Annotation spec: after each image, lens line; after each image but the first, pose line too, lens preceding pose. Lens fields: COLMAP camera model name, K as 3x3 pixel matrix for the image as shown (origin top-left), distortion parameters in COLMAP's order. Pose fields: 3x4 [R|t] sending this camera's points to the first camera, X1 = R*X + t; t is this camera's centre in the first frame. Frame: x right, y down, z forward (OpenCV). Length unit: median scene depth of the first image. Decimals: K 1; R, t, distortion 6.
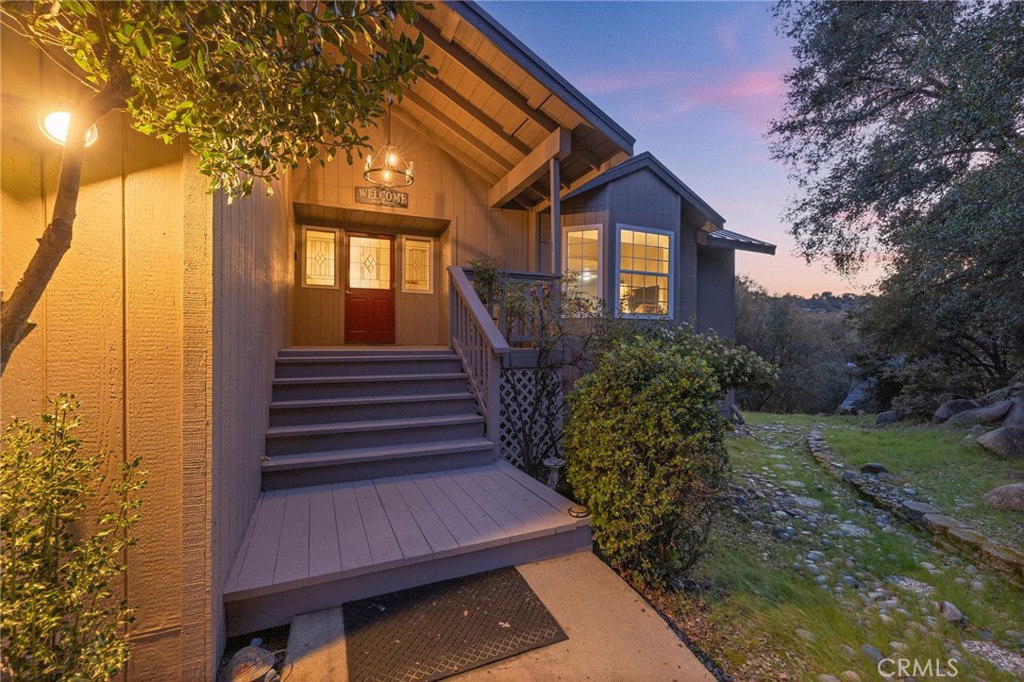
lens RADIAL K [[438.6, 0, 512.0], [0, 438.6, 341.0], [0, 0, 1]] dist [0.001146, 0.000500]
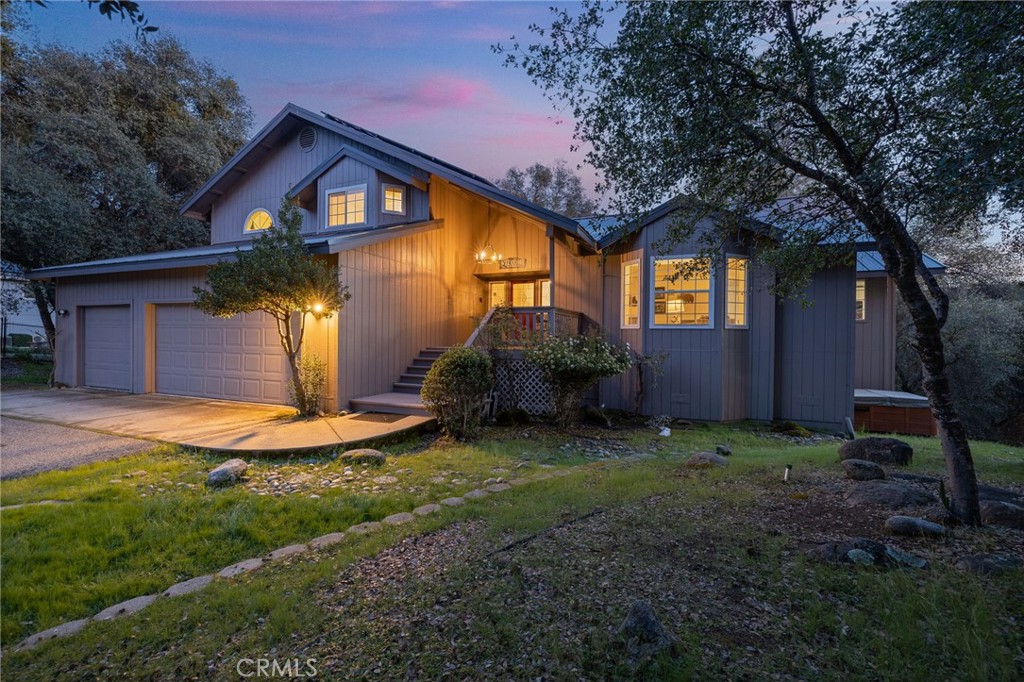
lens RADIAL K [[438.6, 0, 512.0], [0, 438.6, 341.0], [0, 0, 1]] dist [0.001146, 0.000500]
pose [[0.696892, 0.001064, -0.717175, 0.888490], [-0.007857, 0.999950, -0.006151, -0.002996], [0.717133, 0.009921, 0.696865, -0.210235]]
